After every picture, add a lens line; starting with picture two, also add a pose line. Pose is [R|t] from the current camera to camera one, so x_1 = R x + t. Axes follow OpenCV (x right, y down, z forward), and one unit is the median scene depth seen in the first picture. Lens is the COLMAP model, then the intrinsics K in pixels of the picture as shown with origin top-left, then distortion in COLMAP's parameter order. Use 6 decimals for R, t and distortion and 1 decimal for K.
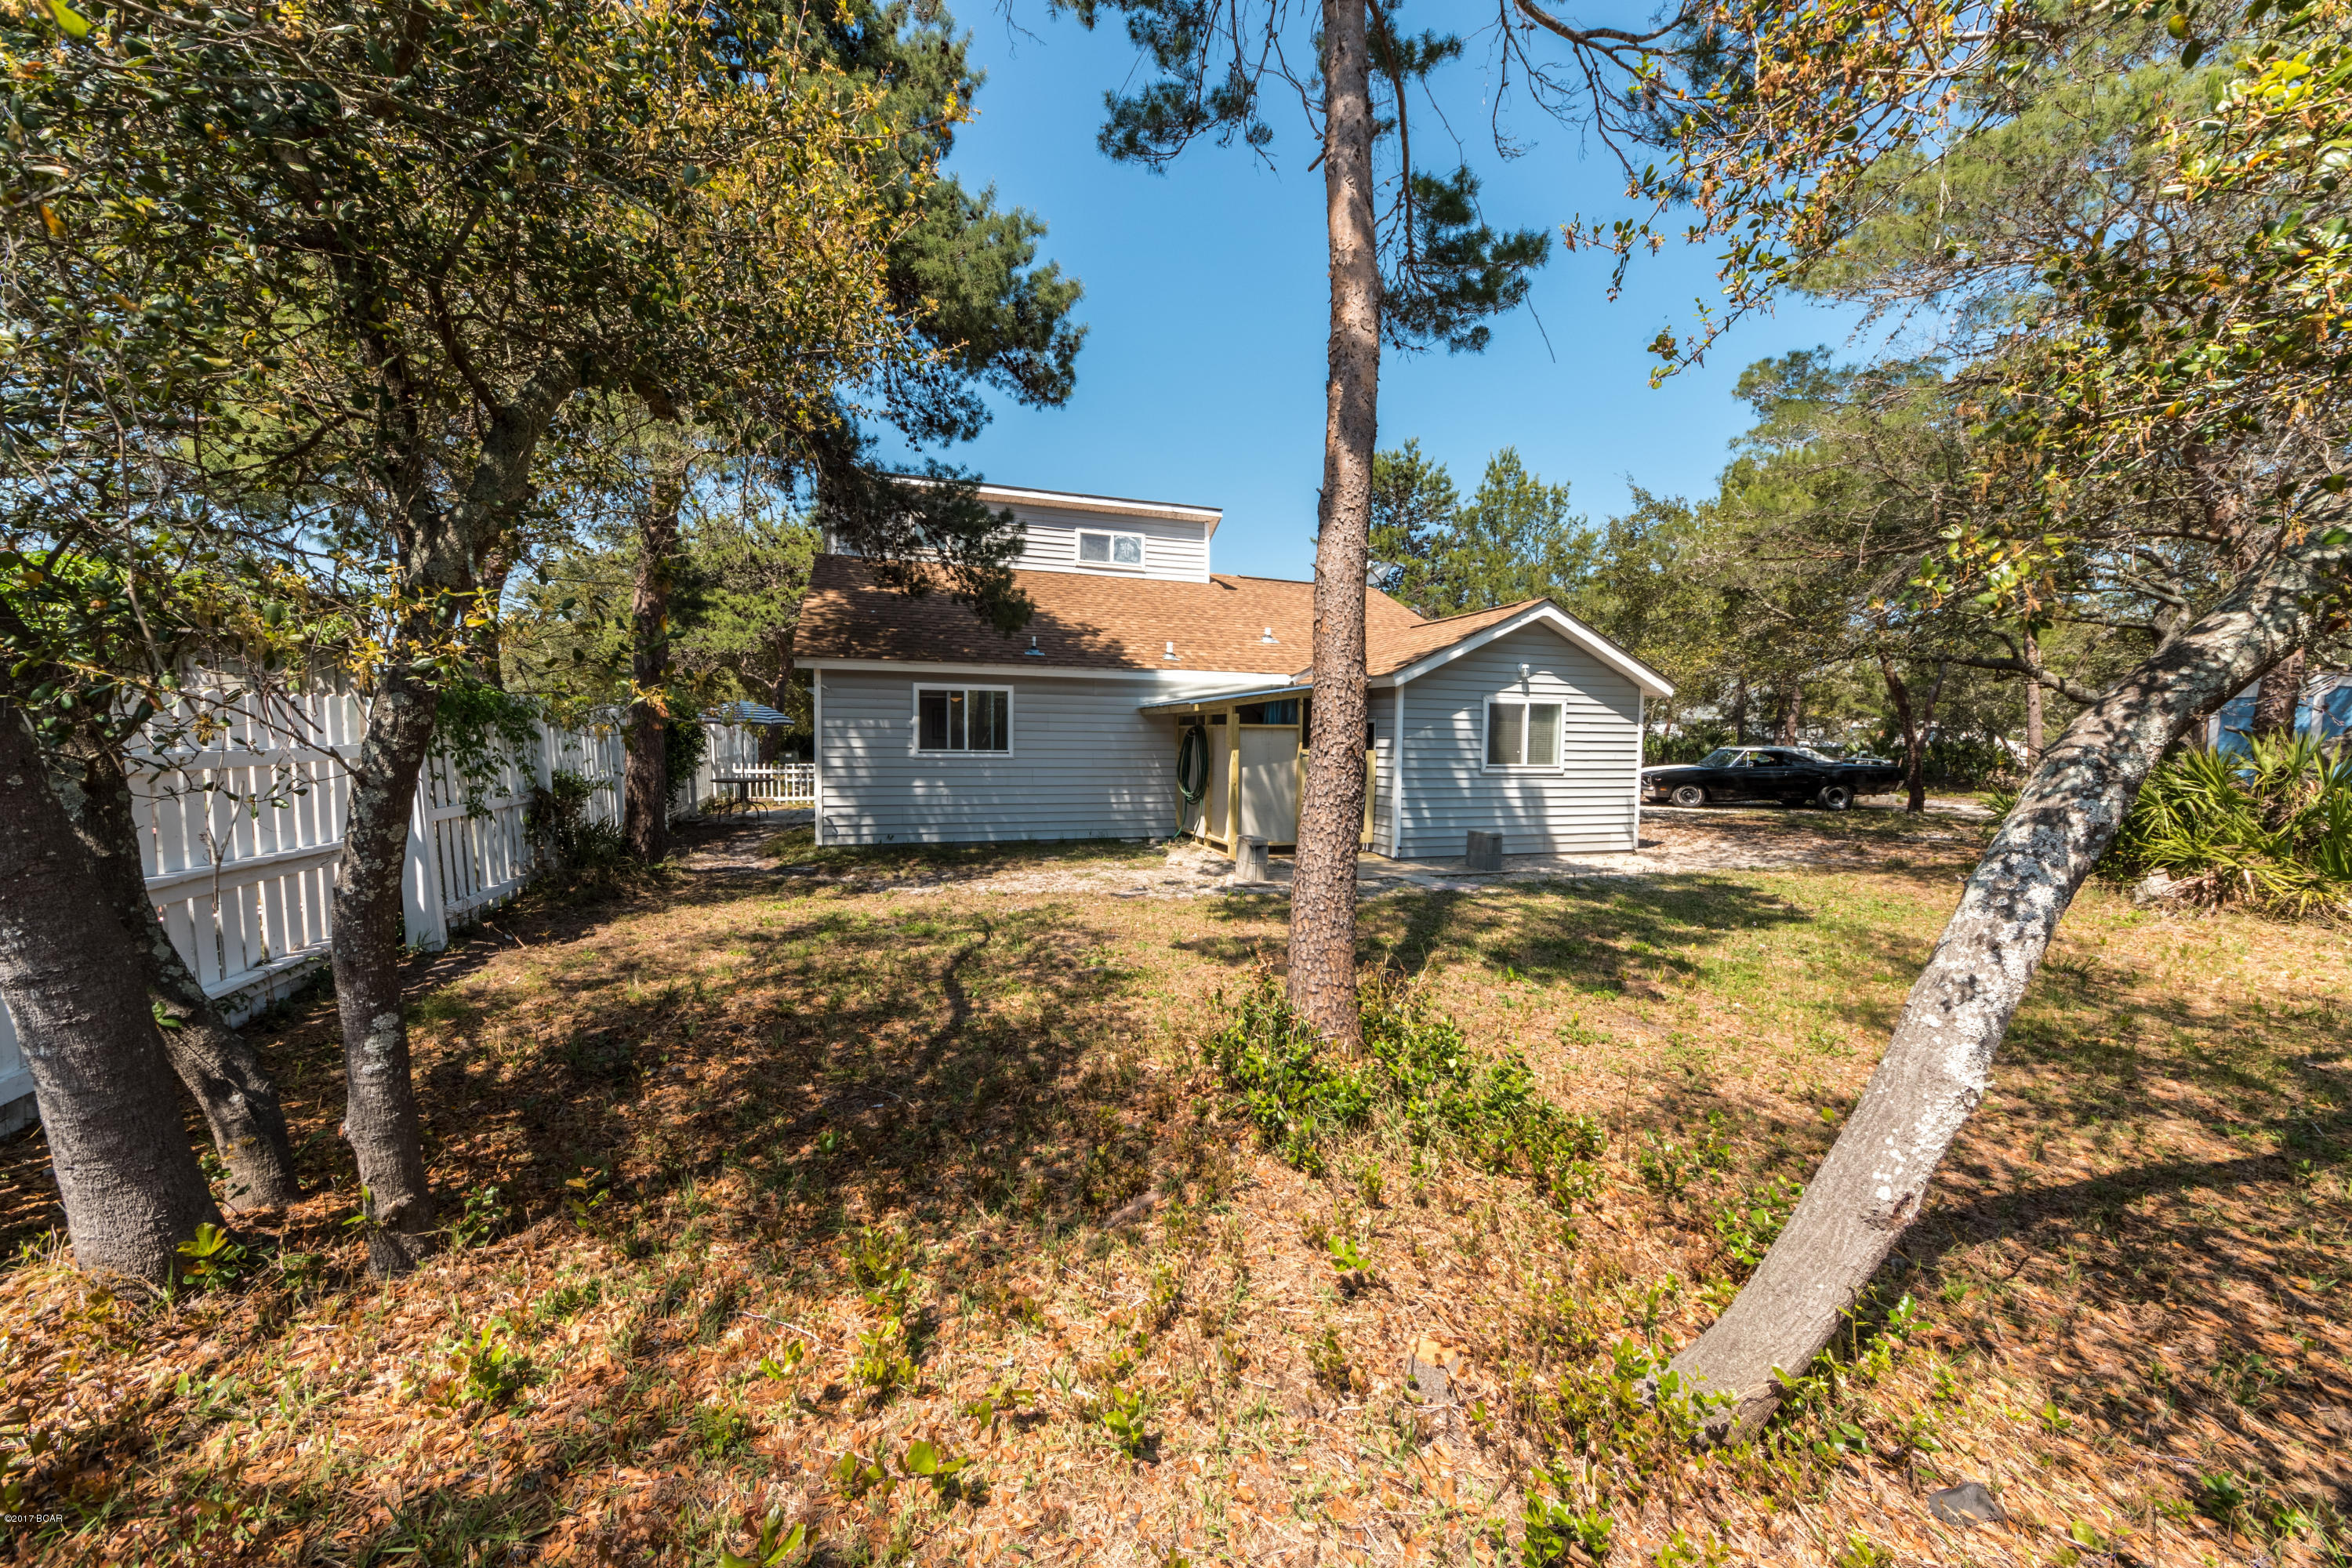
lens RADIAL K [[836.9, 0, 1176.0], [0, 836.9, 784.0], [0, 0, 1]] dist [0.001016, -0.000018]
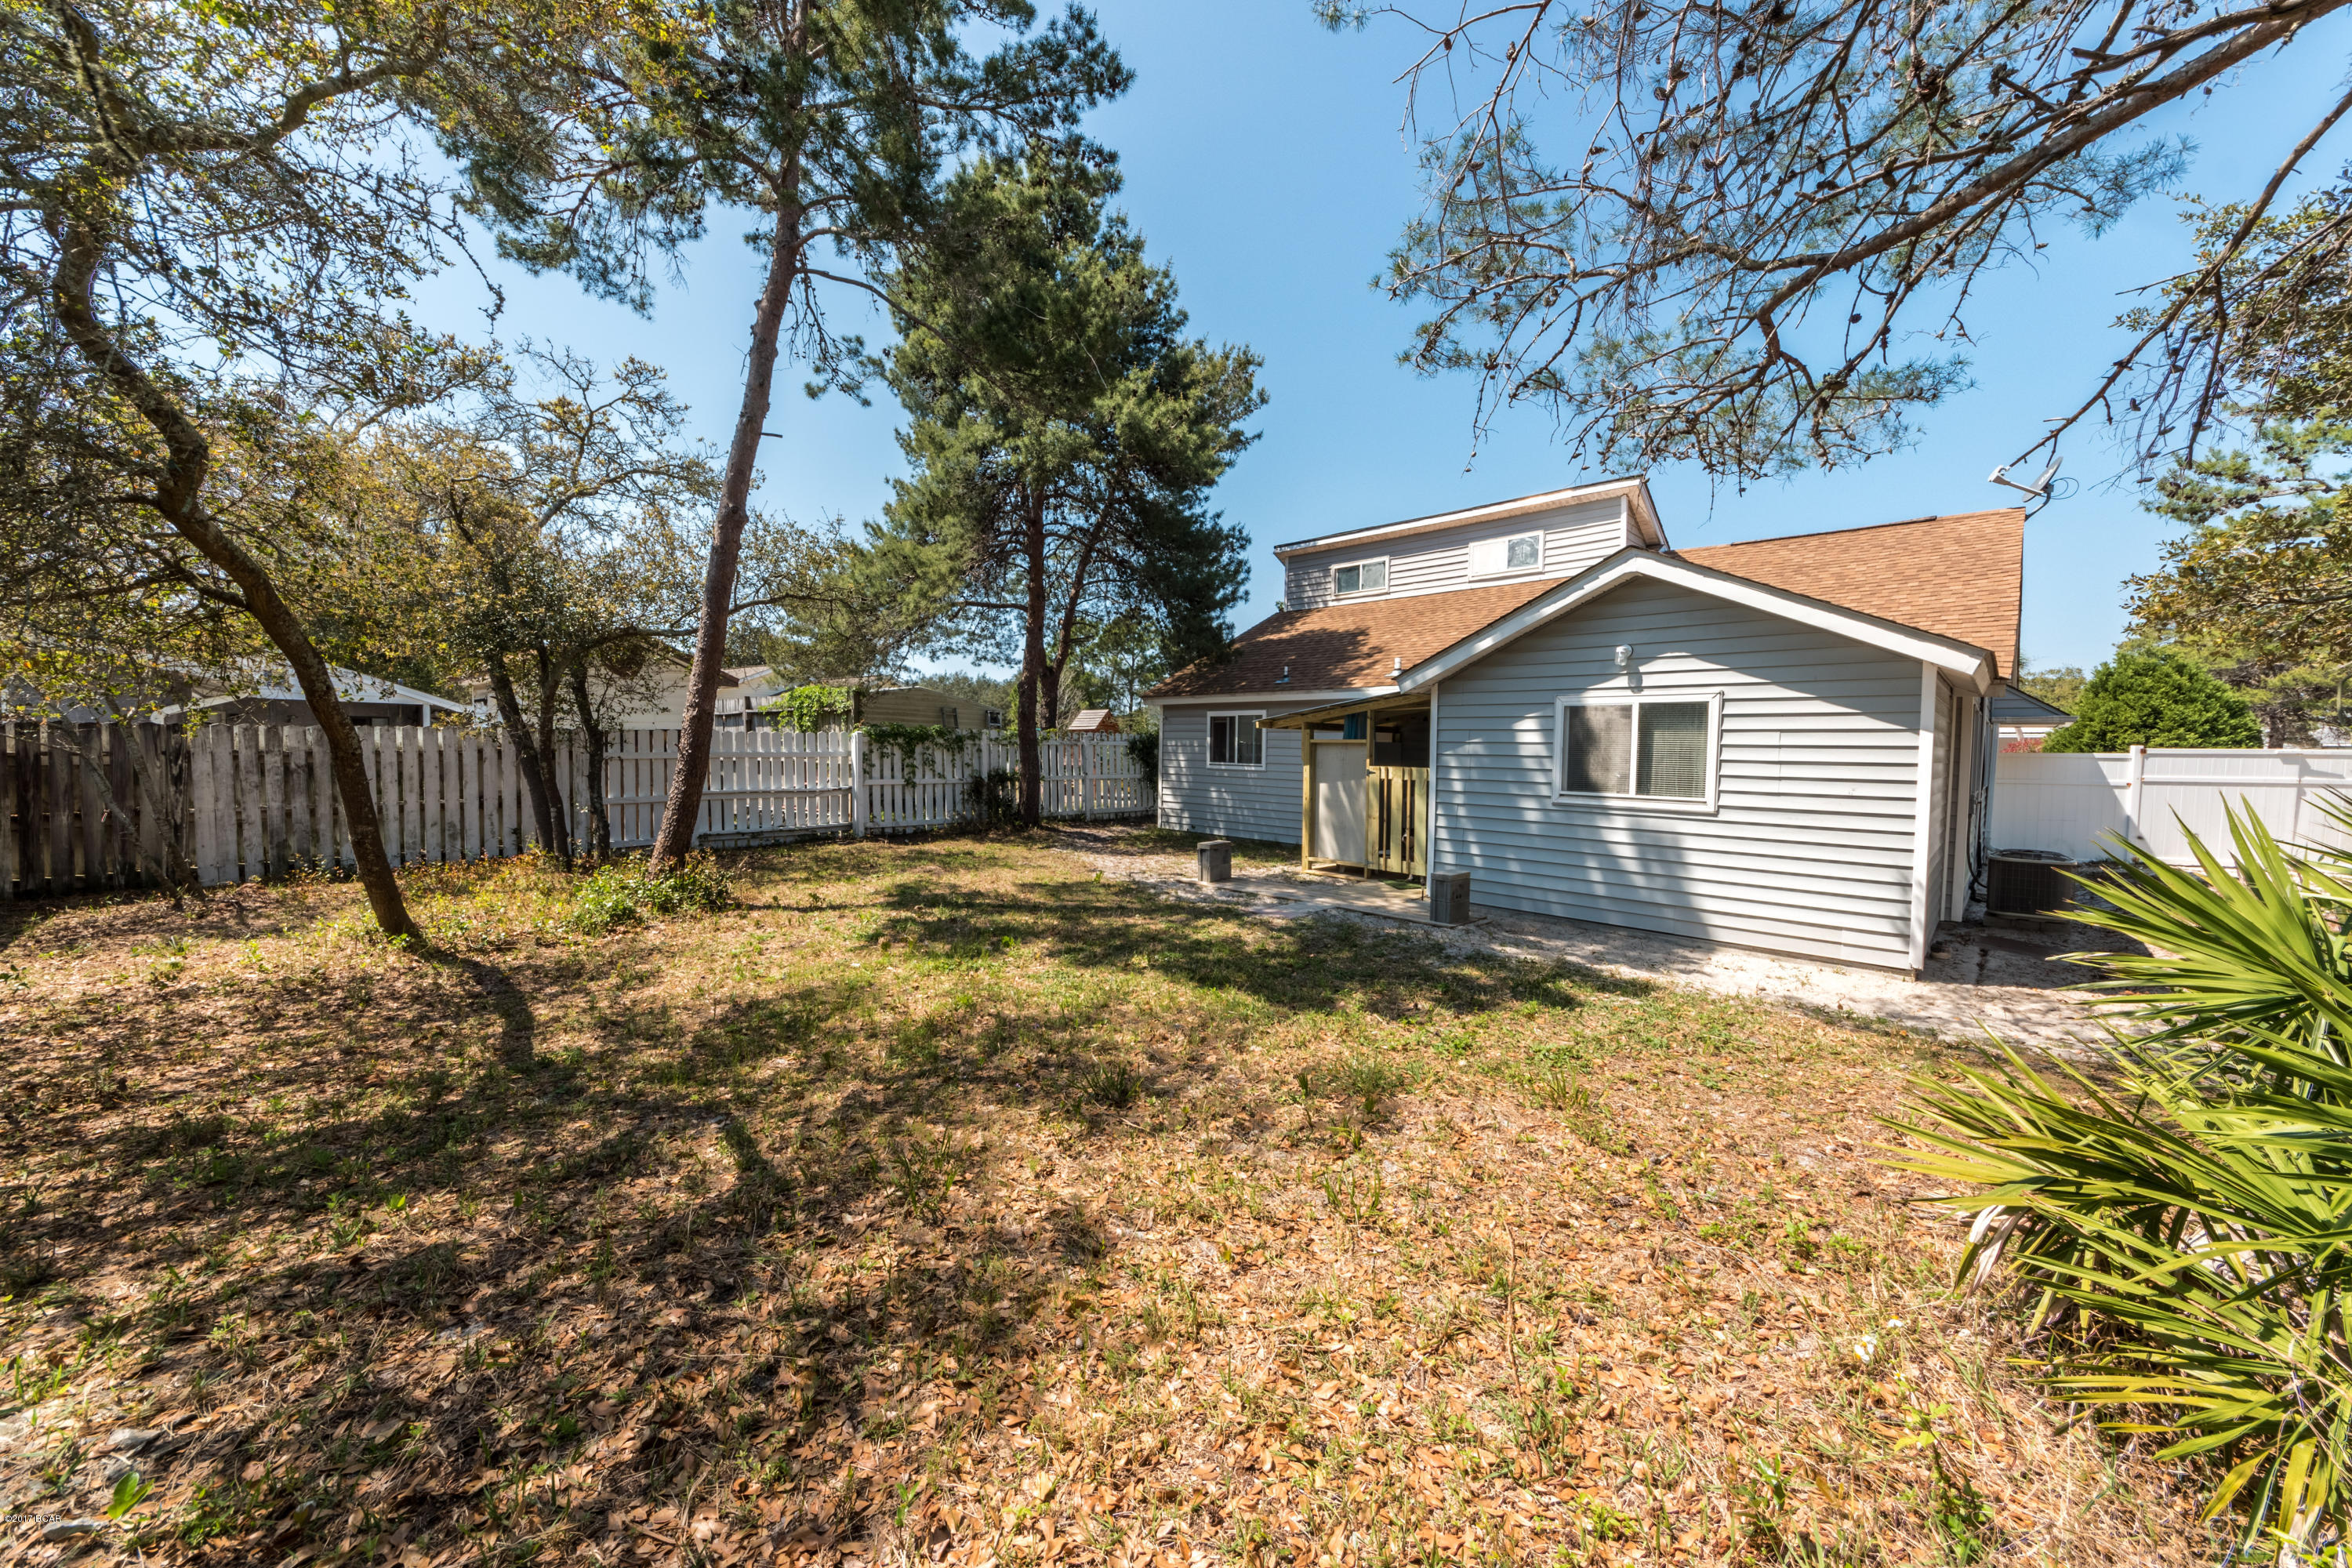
lens RADIAL K [[836.9, 0, 1176.0], [0, 836.9, 784.0], [0, 0, 1]] dist [0.001016, -0.000018]
pose [[0.463642, 0.034055, -0.885368, 0.836841], [-0.066350, 0.997790, 0.003633, -0.010201], [0.883535, 0.057060, 0.464877, 0.363443]]
